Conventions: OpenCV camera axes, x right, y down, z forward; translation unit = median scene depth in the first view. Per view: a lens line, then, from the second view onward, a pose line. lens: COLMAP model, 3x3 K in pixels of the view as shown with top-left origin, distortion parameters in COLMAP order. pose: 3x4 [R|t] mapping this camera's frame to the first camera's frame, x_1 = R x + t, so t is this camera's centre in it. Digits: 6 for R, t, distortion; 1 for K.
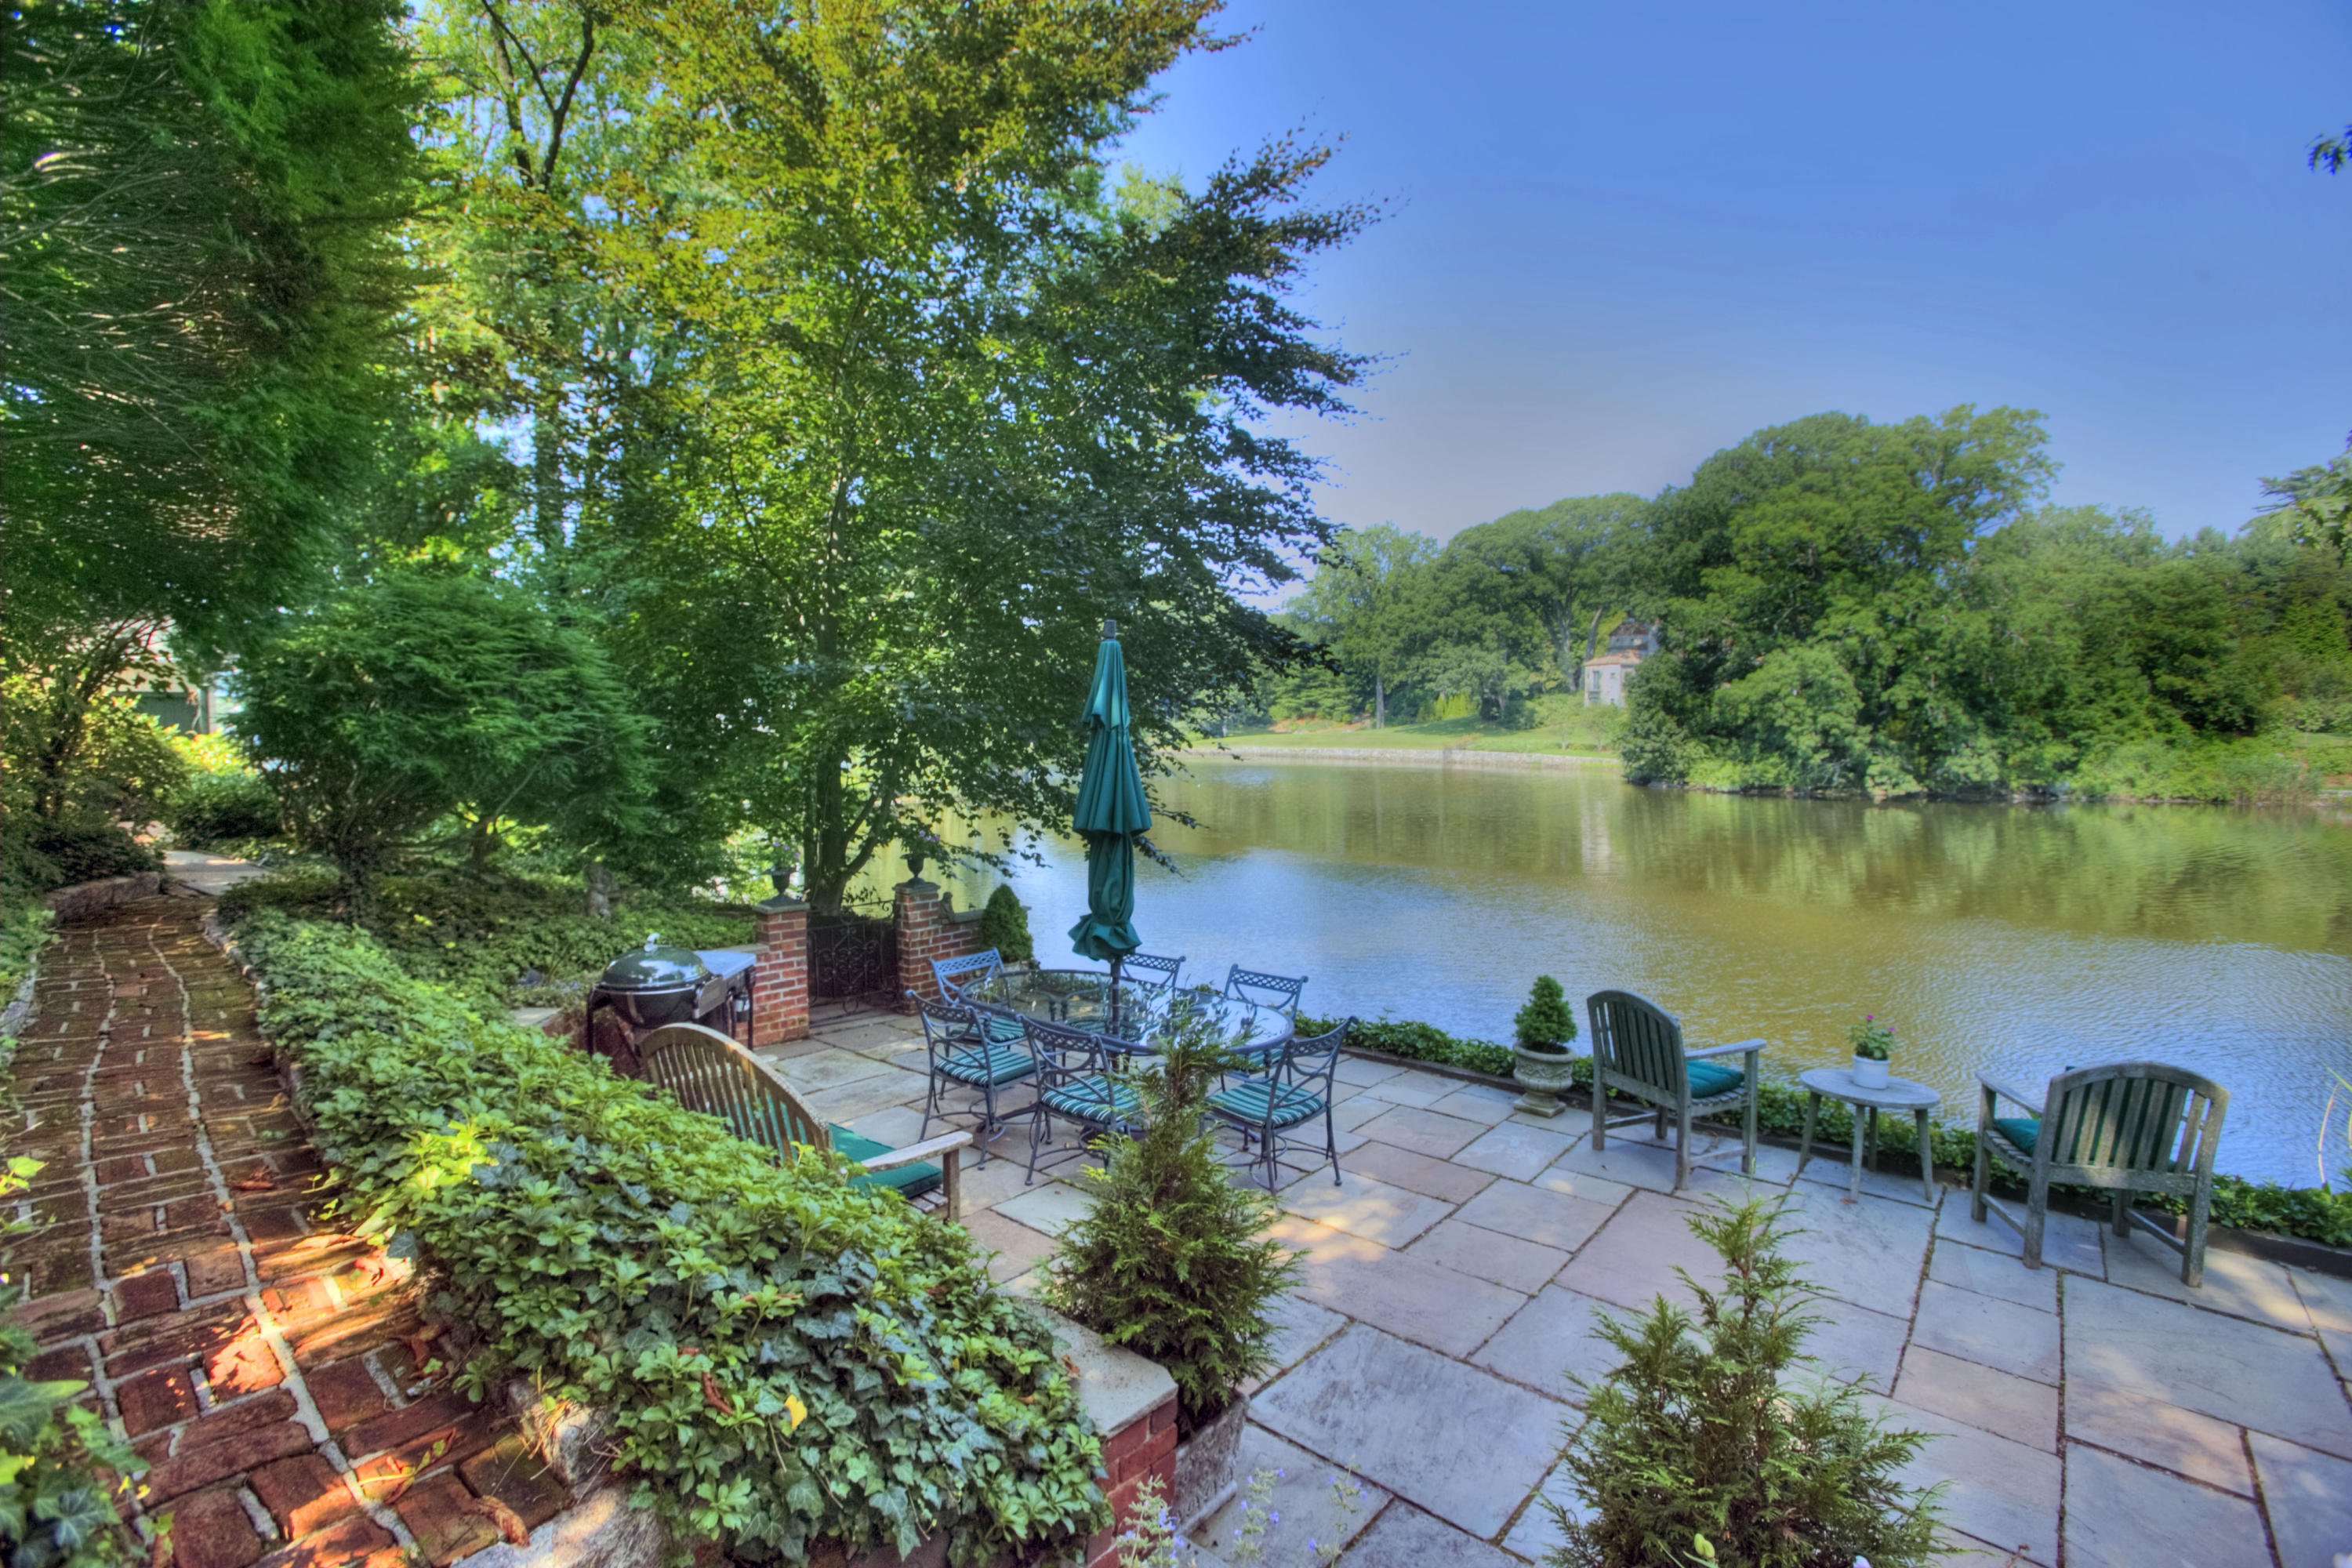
lens RADIAL K [[1153.1, 0, 1178.2], [0, 1153.1, 783.8], [0, 0, 1]] dist [-0.040325, 0.022951]
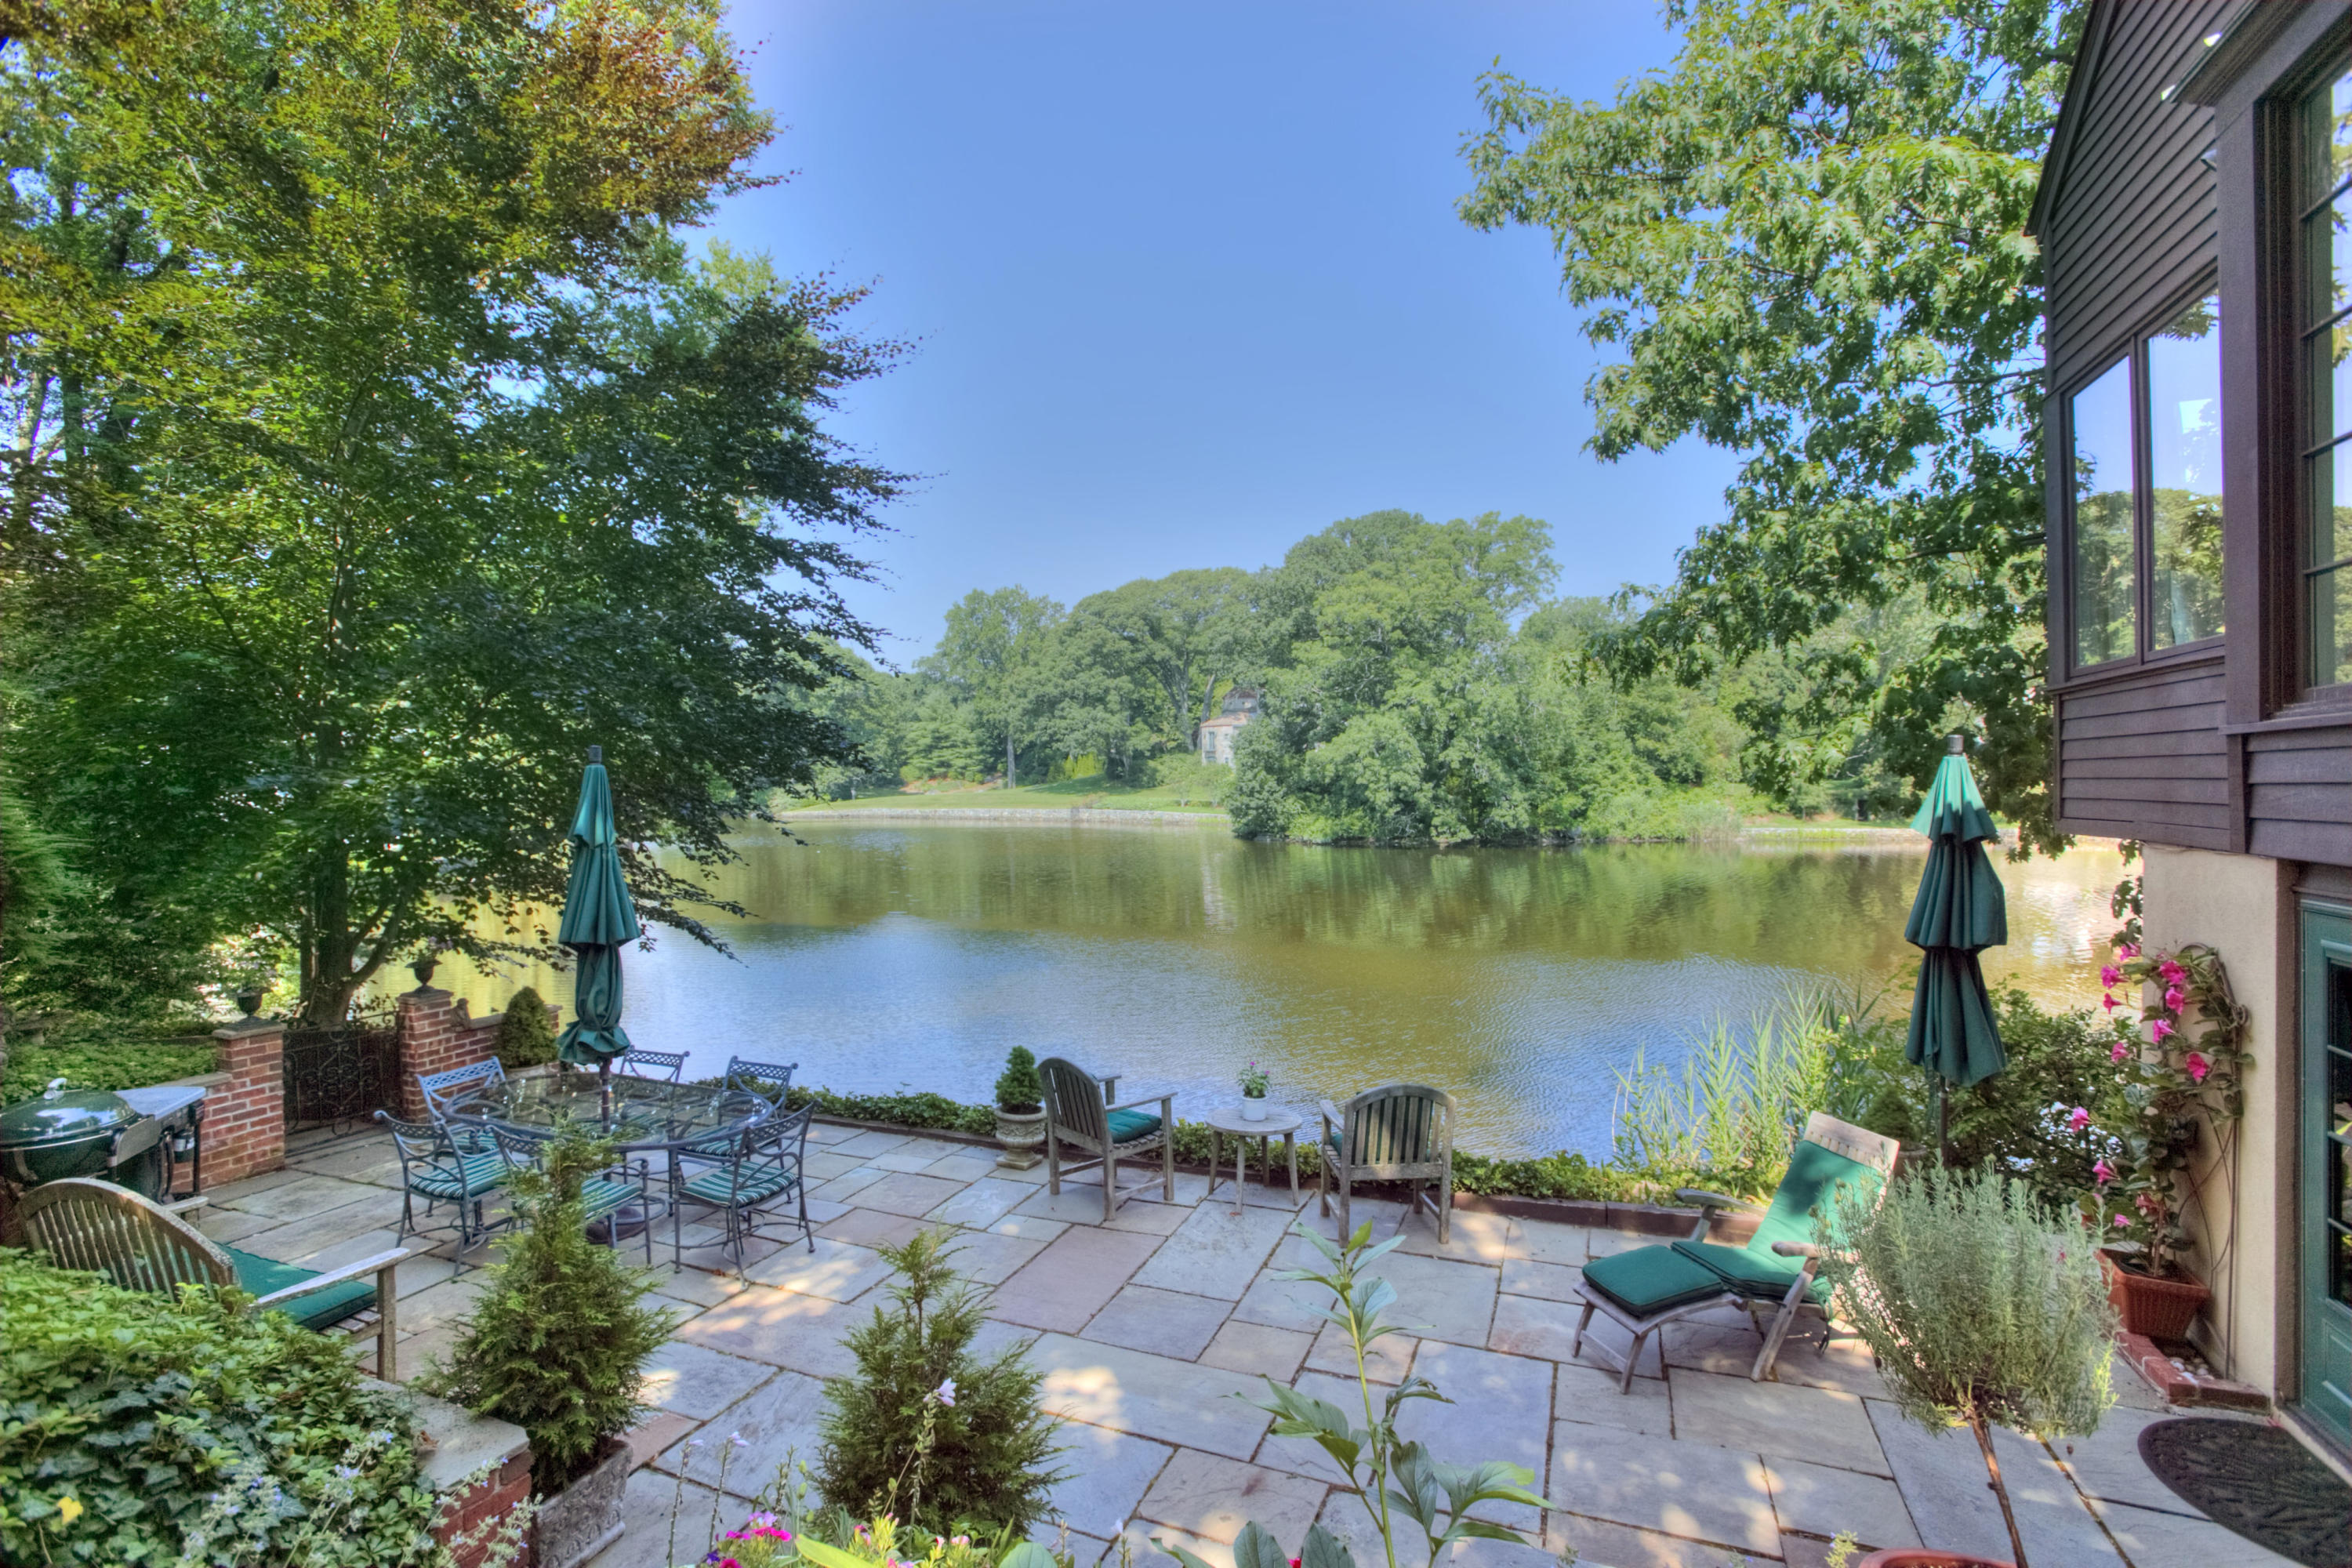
lens RADIAL K [[1153.1, 0, 1196.1], [0, 1153.1, 780.2], [0, 0, 1]] dist [-0.040325, 0.022951]
pose [[0.949093, -0.011715, 0.314778, 0.062748], [0.027845, 0.998516, -0.046796, -0.020029], [-0.313762, 0.053179, 0.948011, -0.083240]]
